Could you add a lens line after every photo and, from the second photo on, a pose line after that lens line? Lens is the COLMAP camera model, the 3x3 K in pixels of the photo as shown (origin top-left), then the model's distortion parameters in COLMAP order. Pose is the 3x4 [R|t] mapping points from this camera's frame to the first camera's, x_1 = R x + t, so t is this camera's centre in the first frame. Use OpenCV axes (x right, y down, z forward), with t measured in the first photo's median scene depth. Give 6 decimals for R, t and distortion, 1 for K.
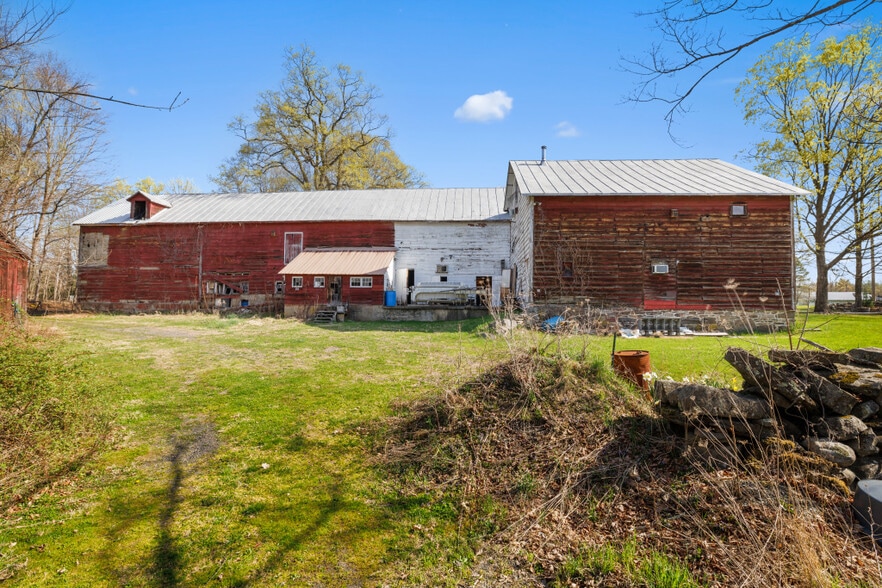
lens RADIAL K [[384.8, 0, 442.3], [0, 384.8, 261.2], [0, 0, 1]] dist [0.000307, 0.000057]
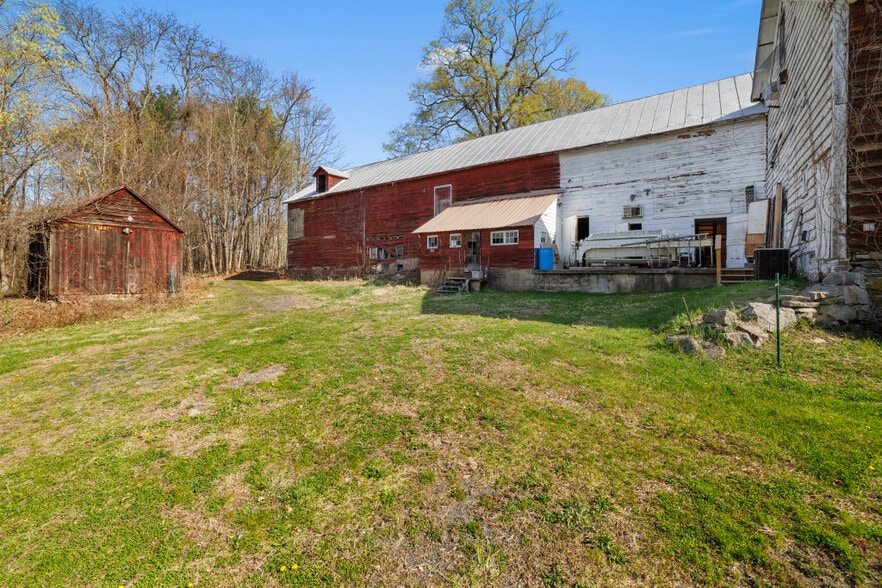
lens RADIAL K [[384.8, 0, 442.3], [0, 384.8, 261.2], [0, 0, 1]] dist [0.000307, 0.000057]
pose [[0.866468, -0.024097, -0.498651, 0.042708], [0.072795, 0.994257, 0.078445, 0.028019], [0.493897, -0.104269, 0.863246, 0.262637]]
